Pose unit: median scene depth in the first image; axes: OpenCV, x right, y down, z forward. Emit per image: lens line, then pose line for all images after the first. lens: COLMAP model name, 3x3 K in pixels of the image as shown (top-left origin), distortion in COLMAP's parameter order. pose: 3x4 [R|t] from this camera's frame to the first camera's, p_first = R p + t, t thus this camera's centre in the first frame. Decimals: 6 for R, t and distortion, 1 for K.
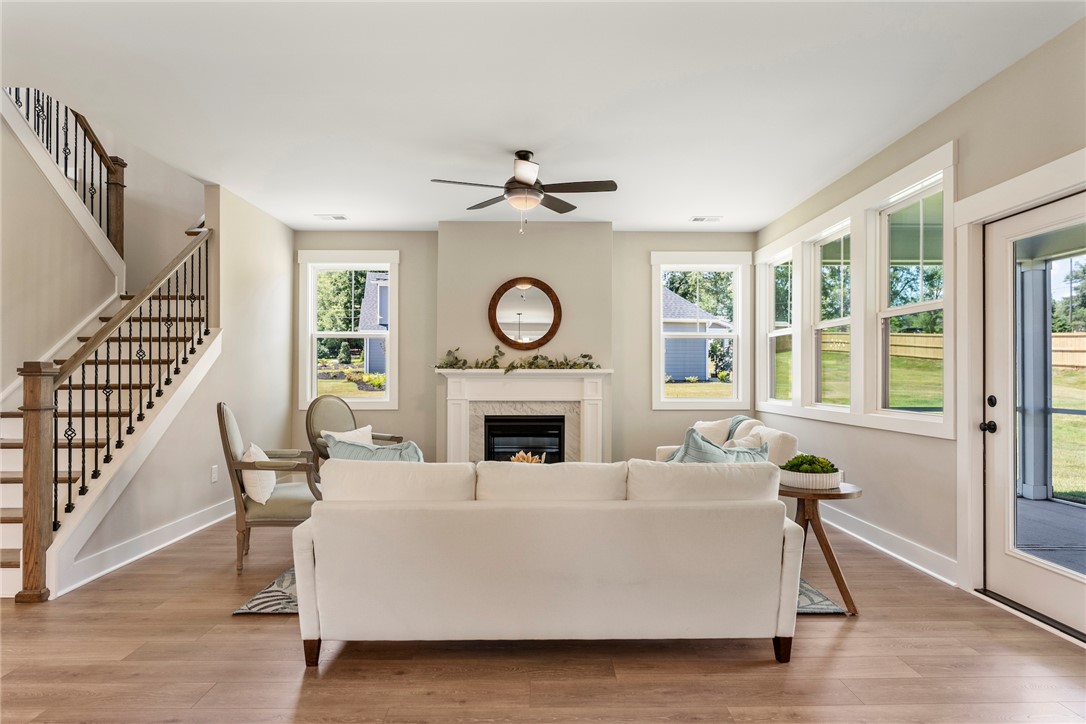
lens RADIAL K [[624.7, 0, 543.2], [0, 624.7, 371.7], [0, 0, 1]] dist [-0.005000, -0.000266]
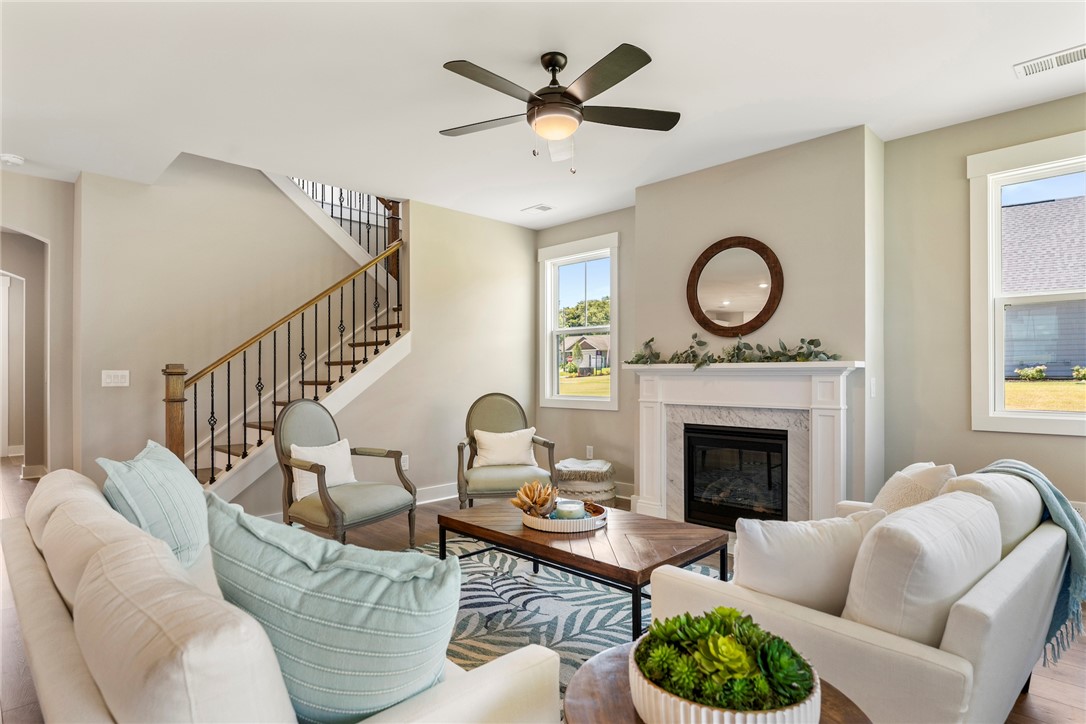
lens RADIAL K [[575.5, 0, 543.9], [0, 575.5, 368.1], [0, 0, 1]] dist [-0.006495, -0.000358]
pose [[0.699100, -0.009473, -0.714961, 0.300875], [0.010084, 0.999943, -0.003389, 0.001833], [0.714953, -0.004841, 0.699156, 0.377000]]
